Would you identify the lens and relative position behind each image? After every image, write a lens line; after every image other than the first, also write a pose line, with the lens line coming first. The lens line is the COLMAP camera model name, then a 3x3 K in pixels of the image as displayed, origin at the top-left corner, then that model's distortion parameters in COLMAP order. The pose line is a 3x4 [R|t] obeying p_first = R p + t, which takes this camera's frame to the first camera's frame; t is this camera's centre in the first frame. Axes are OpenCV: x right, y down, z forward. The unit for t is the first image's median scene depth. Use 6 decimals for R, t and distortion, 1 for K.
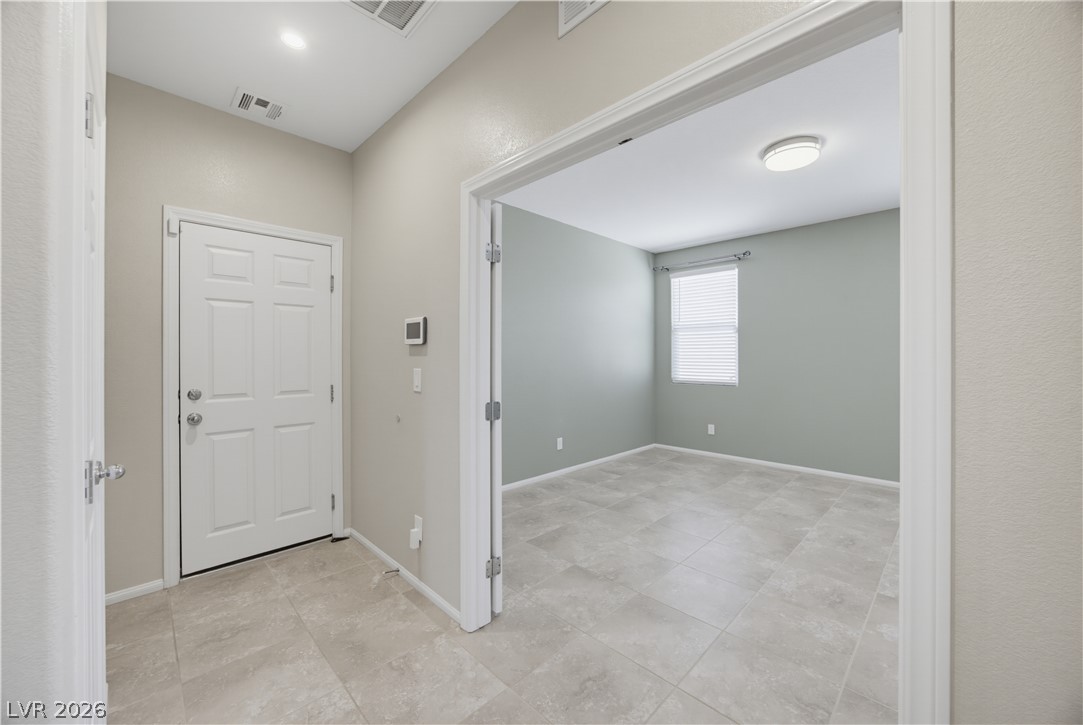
lens RADIAL K [[419.6, 0, 541.5], [0, 419.6, 358.8], [0, 0, 1]] dist [-0.026757, 0.010592]
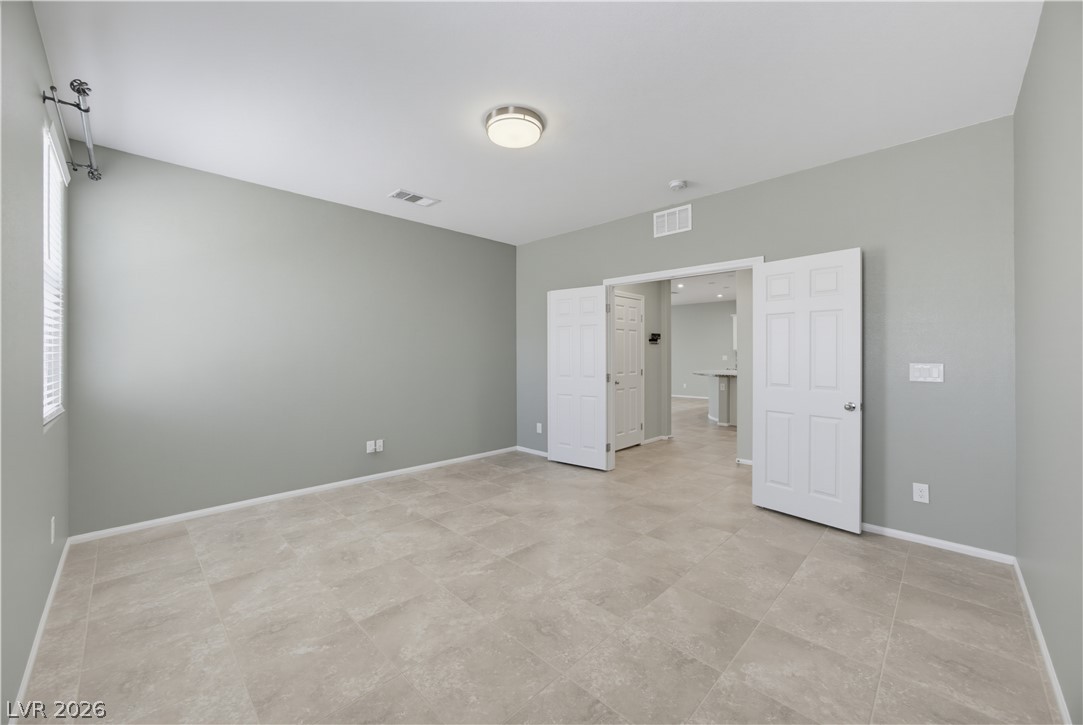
lens RADIAL K [[419.6, 0, 541.5], [0, 419.6, 358.8], [0, 0, 1]] dist [-0.026757, 0.010592]
pose [[-0.999936, 0.003042, -0.010893, 0.380175], [0.002863, 0.999861, 0.016400, -0.006738], [0.010941, 0.016368, -0.999806, 1.301081]]
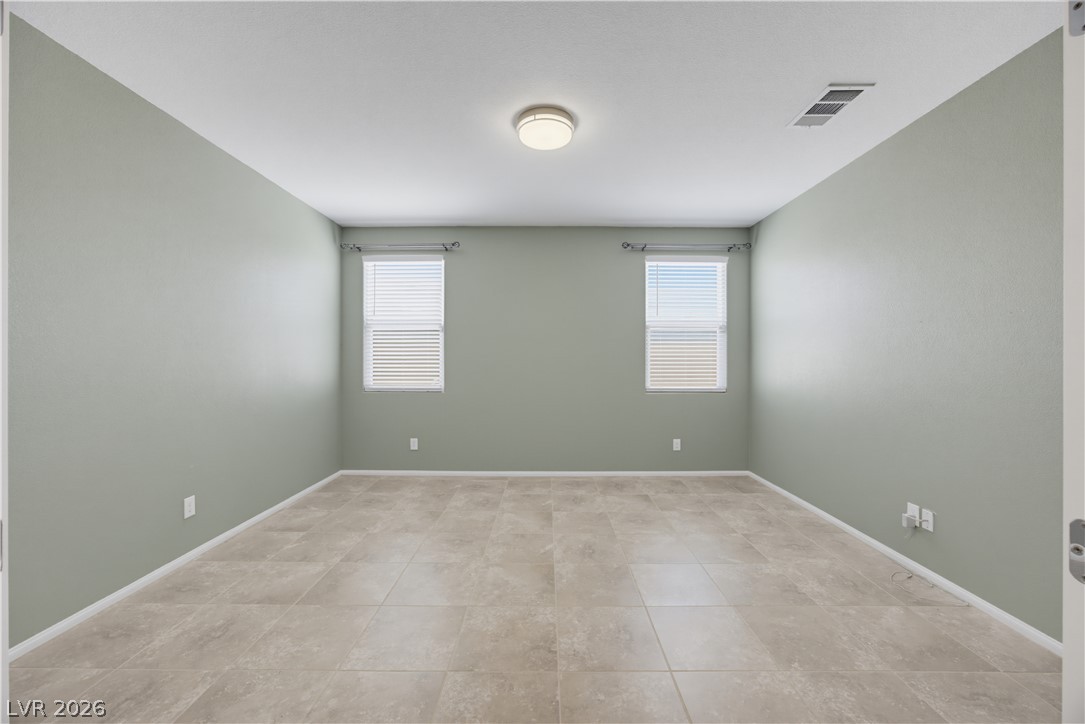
lens RADIAL K [[420.3, 0, 542.5], [0, 420.3, 358.3], [0, 0, 1]] dist [-0.026757, 0.010592]
pose [[0.707141, 0.004294, 0.707059, -0.018738], [0.000677, 0.999977, -0.006750, -0.000163], [-0.707072, 0.005252, 0.707122, 0.259240]]
